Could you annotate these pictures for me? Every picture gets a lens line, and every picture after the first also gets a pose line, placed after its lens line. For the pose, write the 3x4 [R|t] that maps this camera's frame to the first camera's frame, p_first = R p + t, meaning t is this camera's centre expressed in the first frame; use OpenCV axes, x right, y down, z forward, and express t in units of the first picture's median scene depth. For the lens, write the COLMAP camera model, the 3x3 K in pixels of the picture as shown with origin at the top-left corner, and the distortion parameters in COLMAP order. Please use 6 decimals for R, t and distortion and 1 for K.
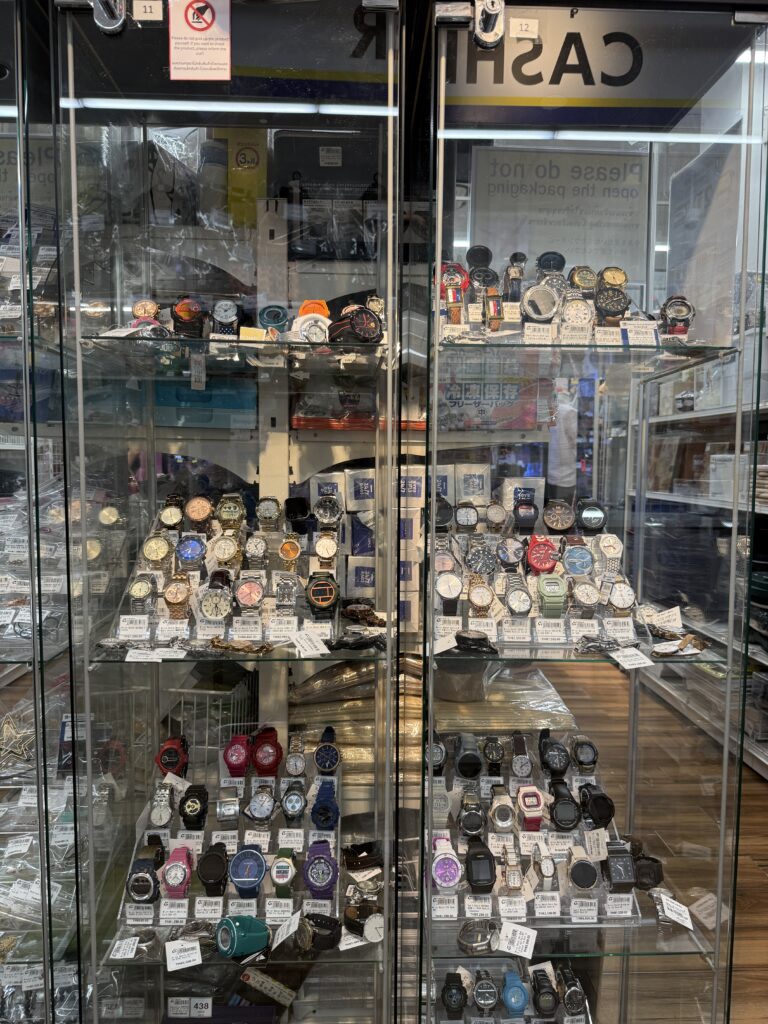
lens RADIAL K [[766.6, 0, 384.0], [0, 766.6, 512.0], [0, 0, 1]] dist [0.094473, -0.150924]
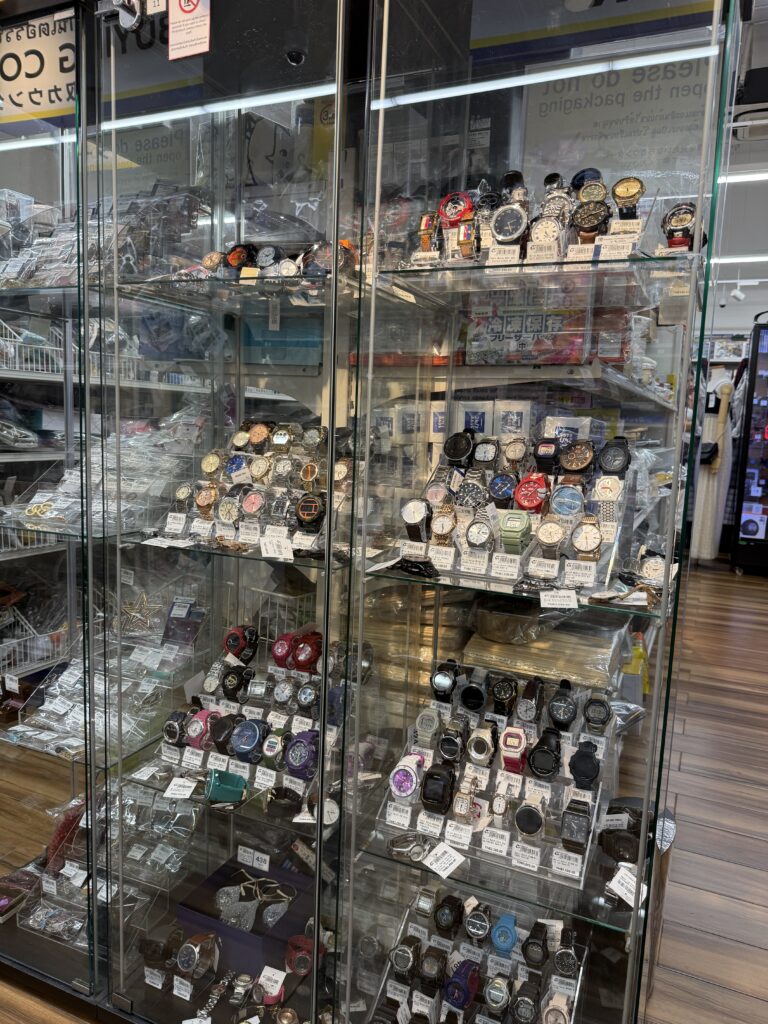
lens RADIAL K [[766.6, 0, 384.0], [0, 766.6, 512.0], [0, 0, 1]] dist [0.094473, -0.150924]
pose [[0.884025, 0.082808, -0.460046, 0.507177], [-0.063331, 0.996327, 0.057641, 0.038075], [0.463129, -0.021821, 0.886022, 0.065372]]
